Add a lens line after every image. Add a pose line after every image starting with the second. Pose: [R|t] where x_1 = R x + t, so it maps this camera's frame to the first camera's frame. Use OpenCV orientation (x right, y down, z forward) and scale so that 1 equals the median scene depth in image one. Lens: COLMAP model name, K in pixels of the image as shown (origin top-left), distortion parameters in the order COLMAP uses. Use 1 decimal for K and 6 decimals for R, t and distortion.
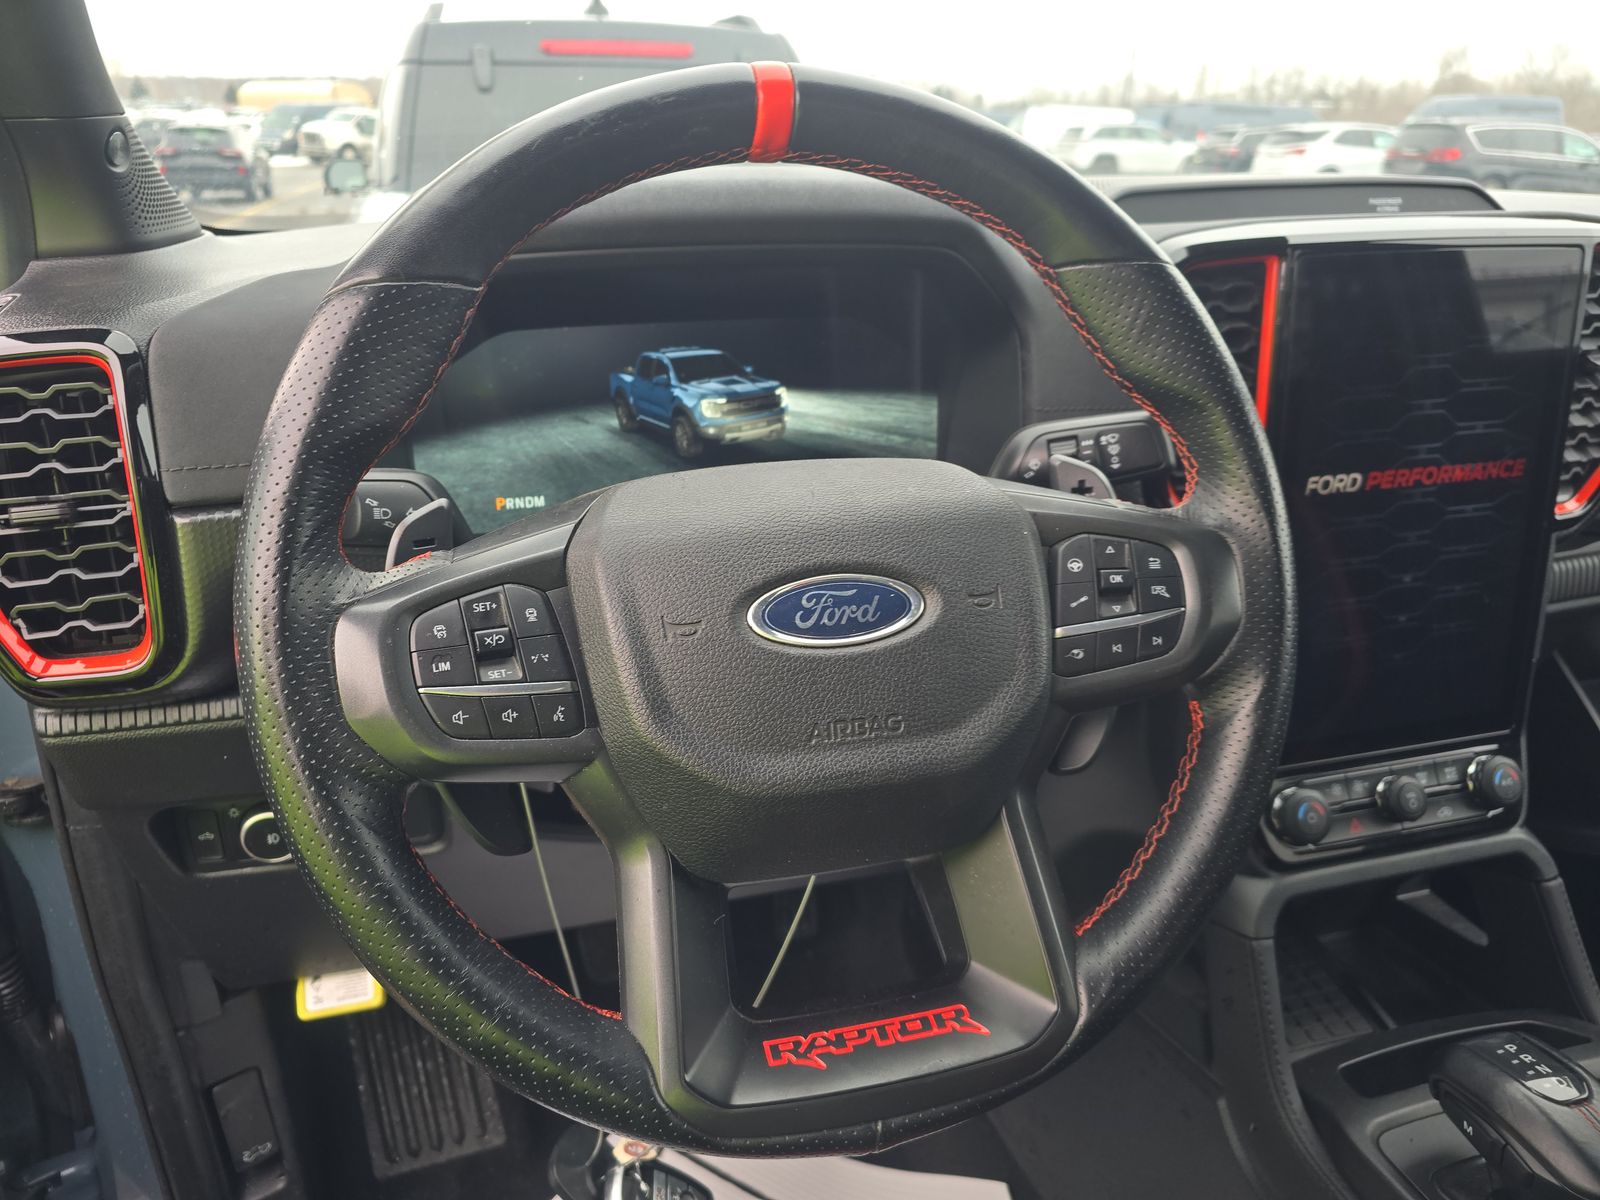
lens RADIAL K [[1143.1, 0, 800.0], [0, 1143.1, 600.0], [0, 0, 1]] dist [-0.008062, -0.003038]
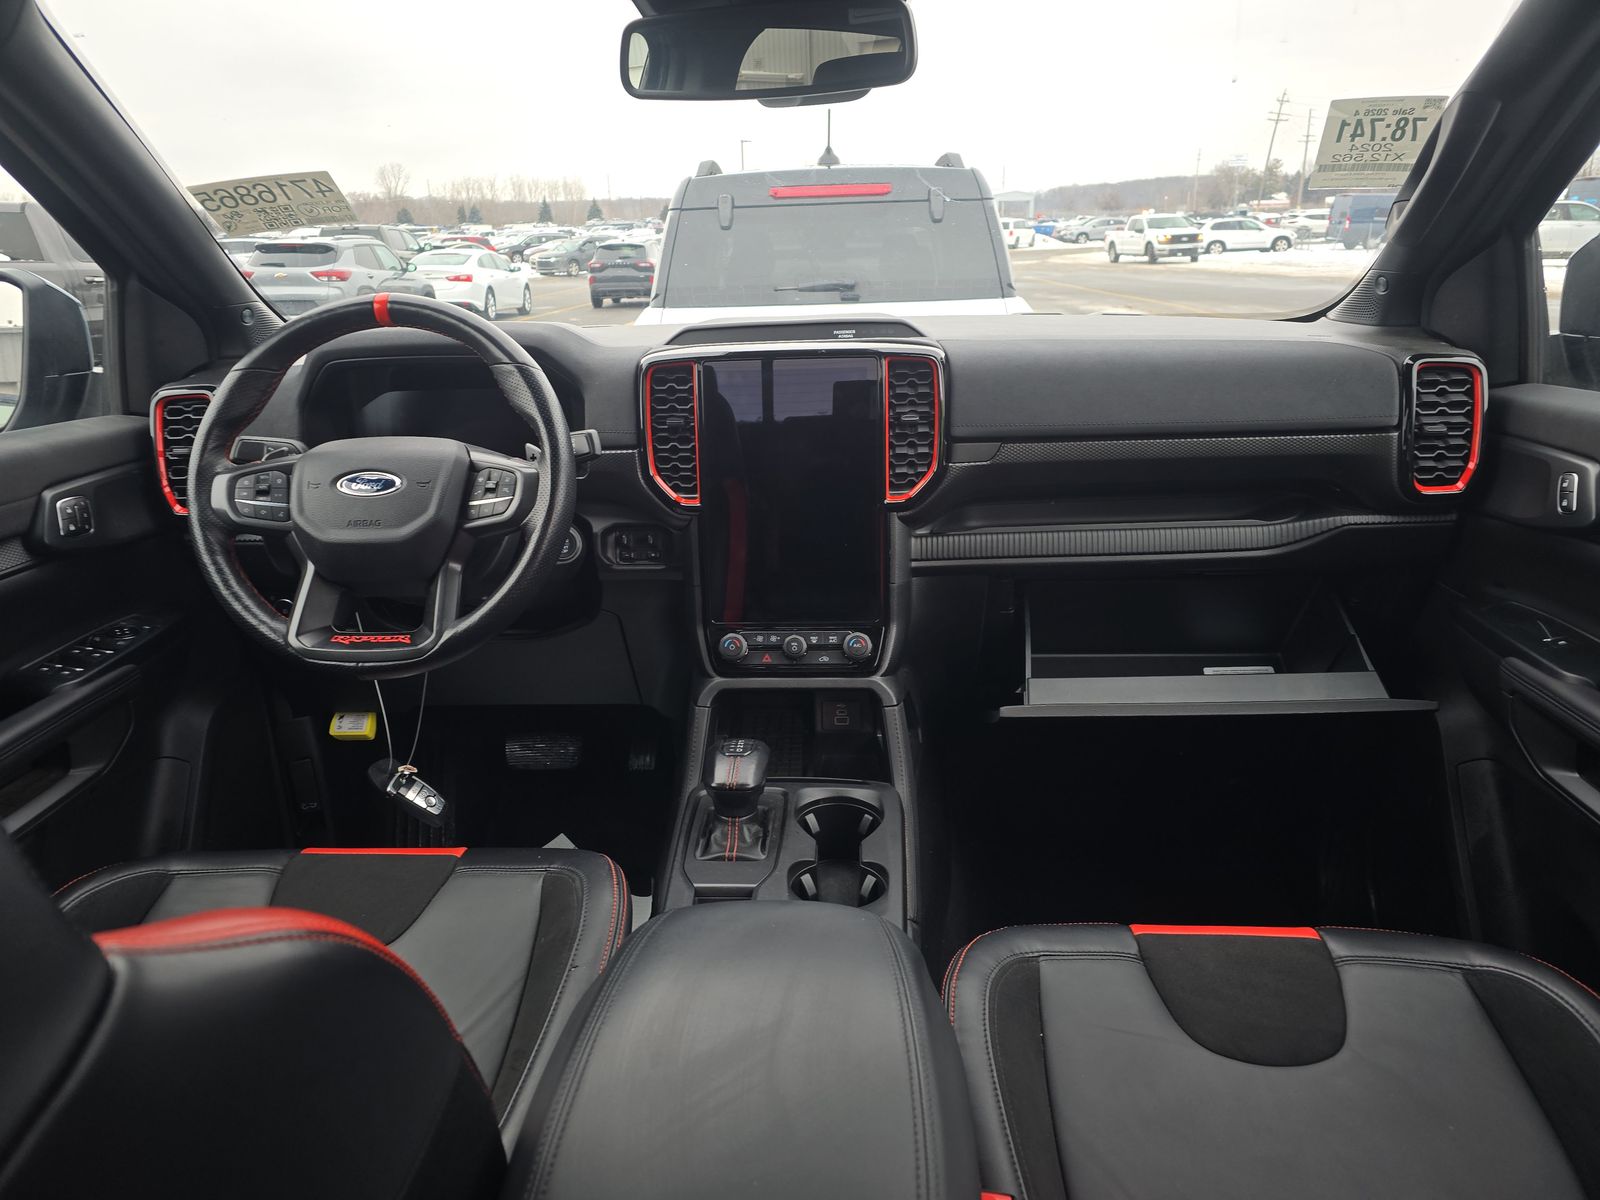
lens RADIAL K [[1143.1, 0, 800.0], [0, 1143.1, 600.0], [0, 0, 1]] dist [-0.008062, -0.003038]
pose [[0.942718, 0.069134, -0.326349, 1.615106], [-0.093759, 0.993766, -0.060319, 0.295884], [0.320145, 0.087462, 0.943323, -1.059295]]
